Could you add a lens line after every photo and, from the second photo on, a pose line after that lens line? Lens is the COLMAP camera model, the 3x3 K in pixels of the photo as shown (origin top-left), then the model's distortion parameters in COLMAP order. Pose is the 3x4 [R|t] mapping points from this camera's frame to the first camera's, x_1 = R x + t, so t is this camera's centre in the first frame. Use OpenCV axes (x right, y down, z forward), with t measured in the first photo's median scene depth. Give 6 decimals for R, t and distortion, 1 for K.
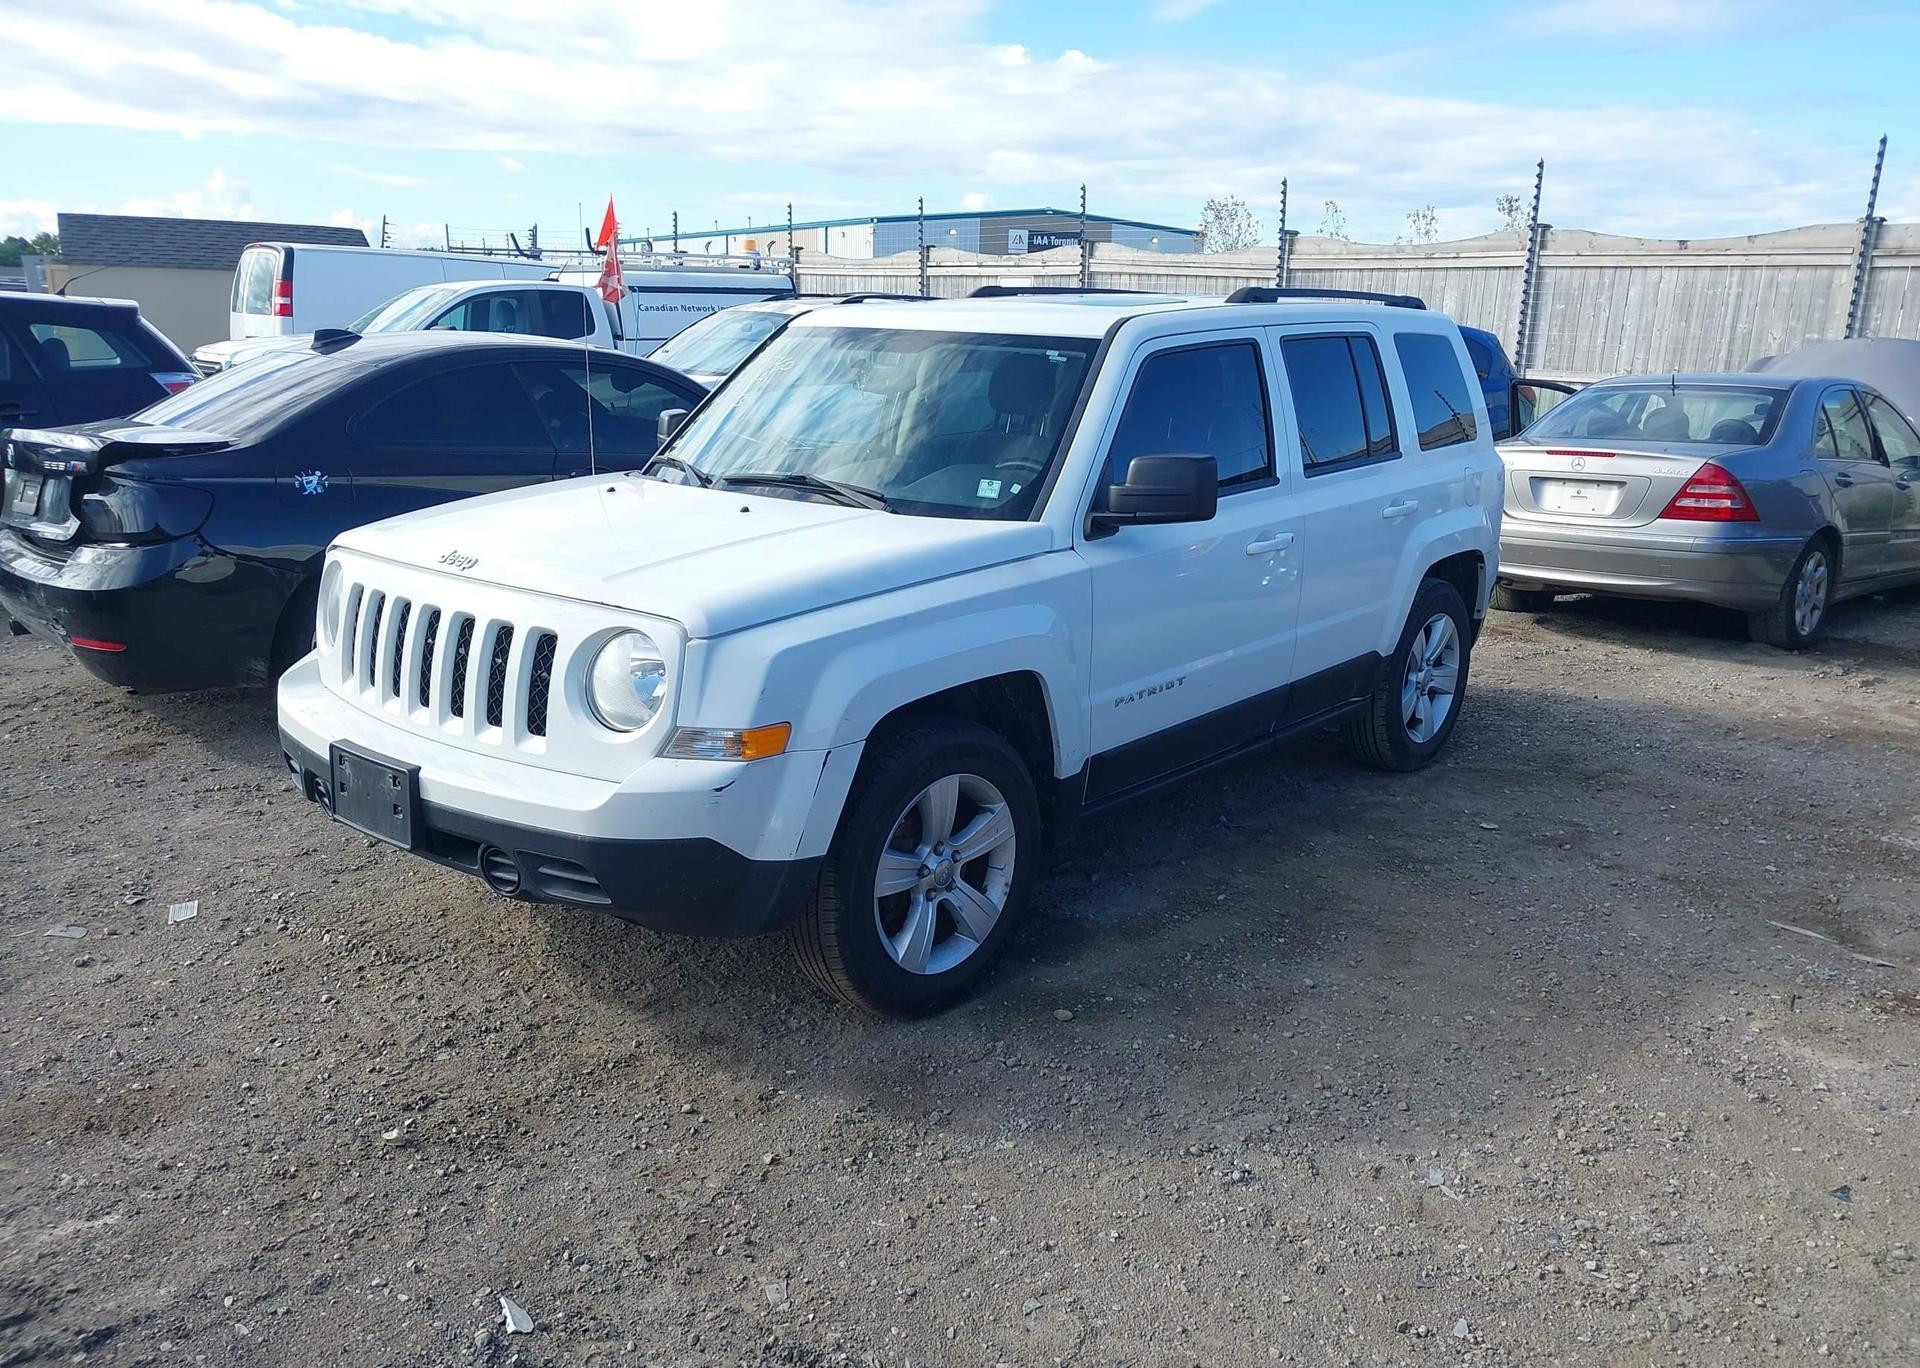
lens RADIAL K [[1634.7, 0, 1030.8], [0, 1634.7, 687.4], [0, 0, 1]] dist [0.011163, 0.016579]
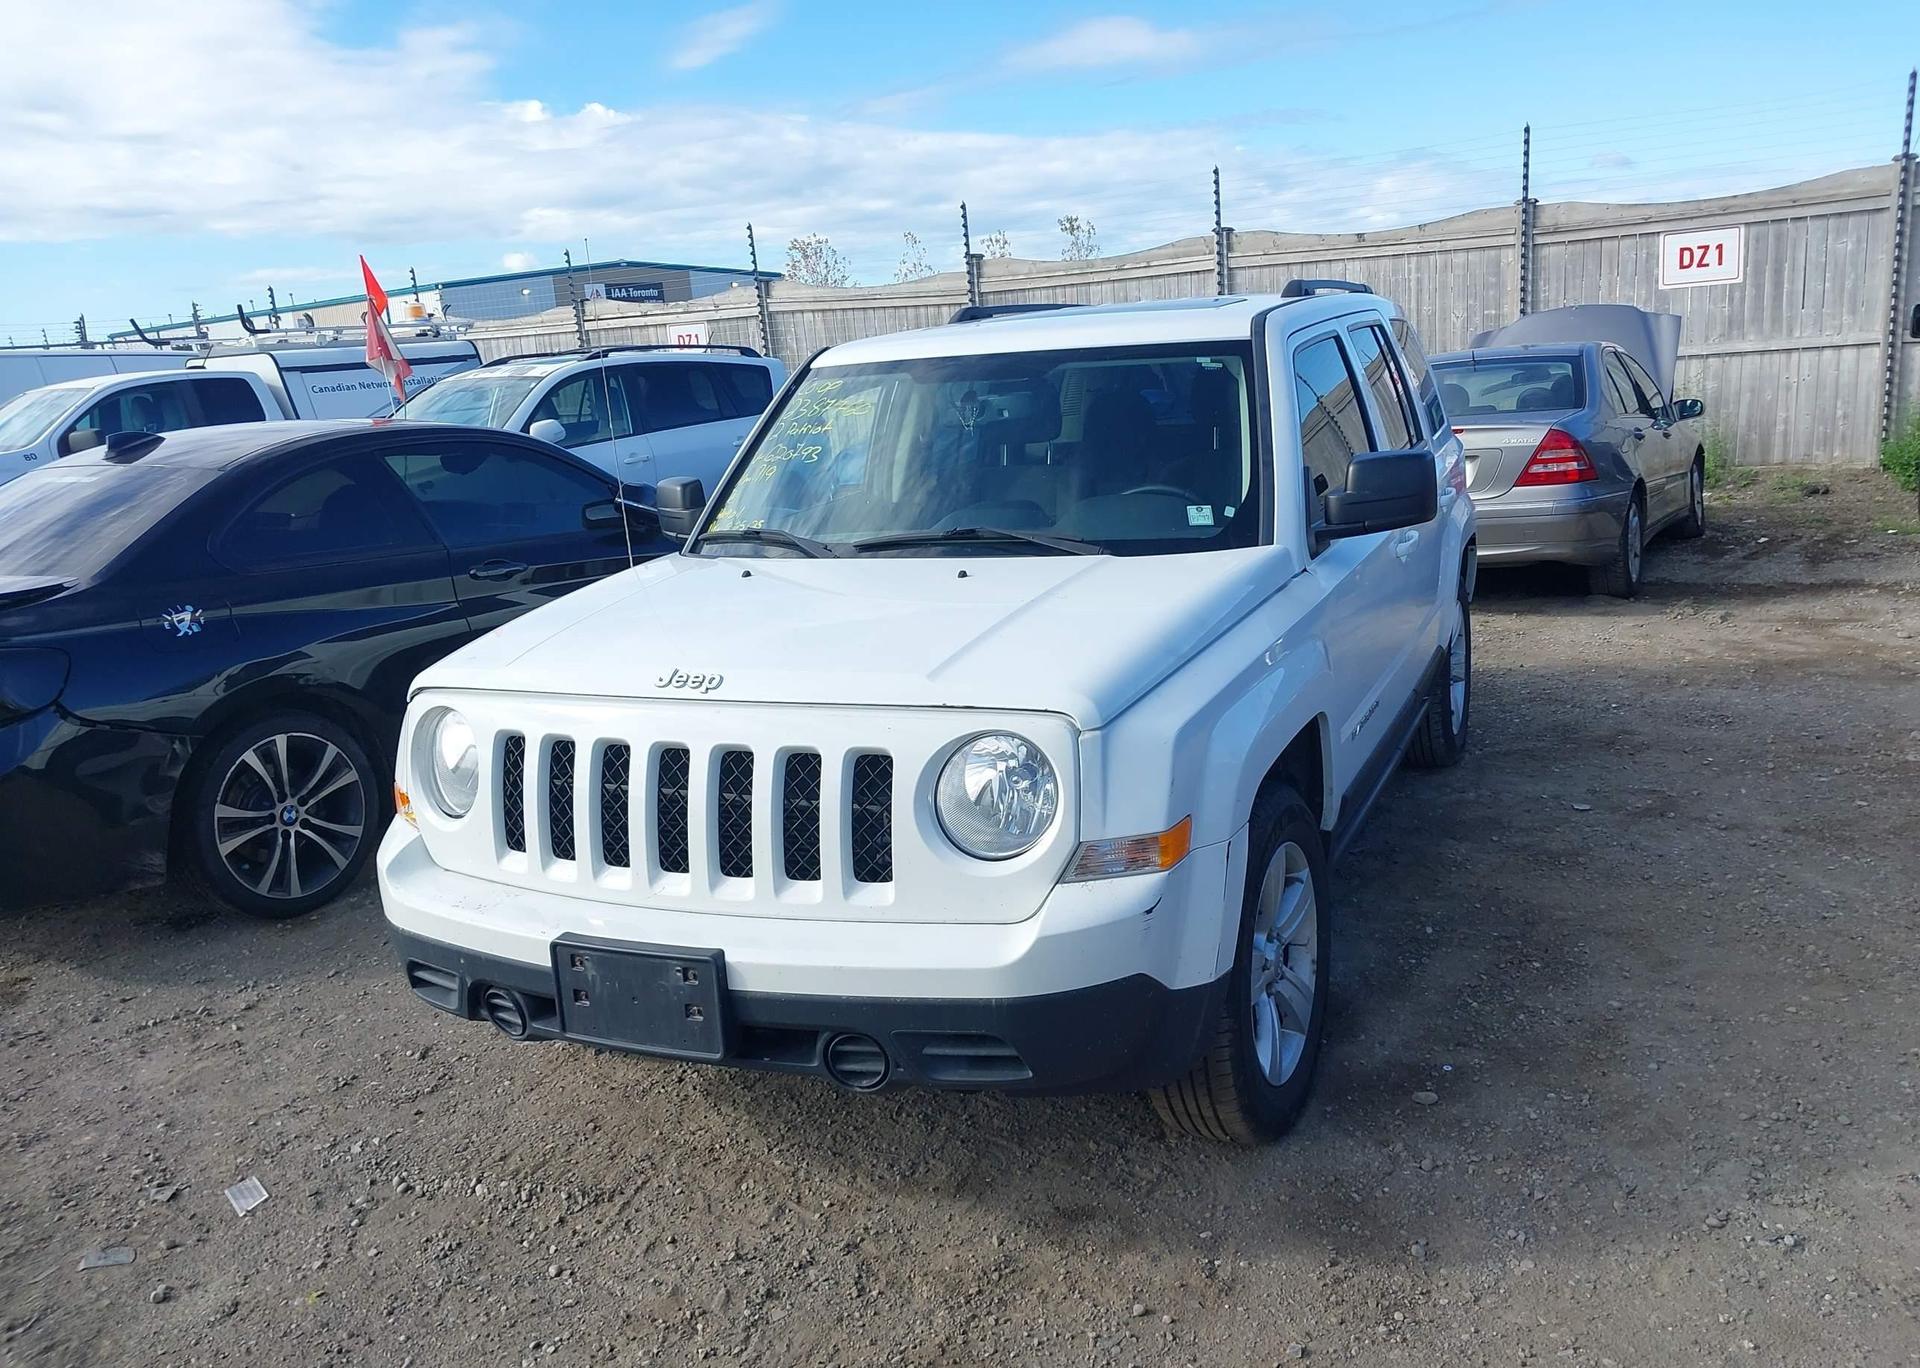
lens RADIAL K [[1612.4, 0, 1048.1], [0, 1612.4, 680.5], [0, 0, 1]] dist [0.012478, -0.015806]
pose [[0.956329, -0.141917, 0.255527, -0.109299], [0.147774, 0.989014, -0.003767, -0.013990], [-0.252185, 0.041363, 0.966795, 0.060193]]
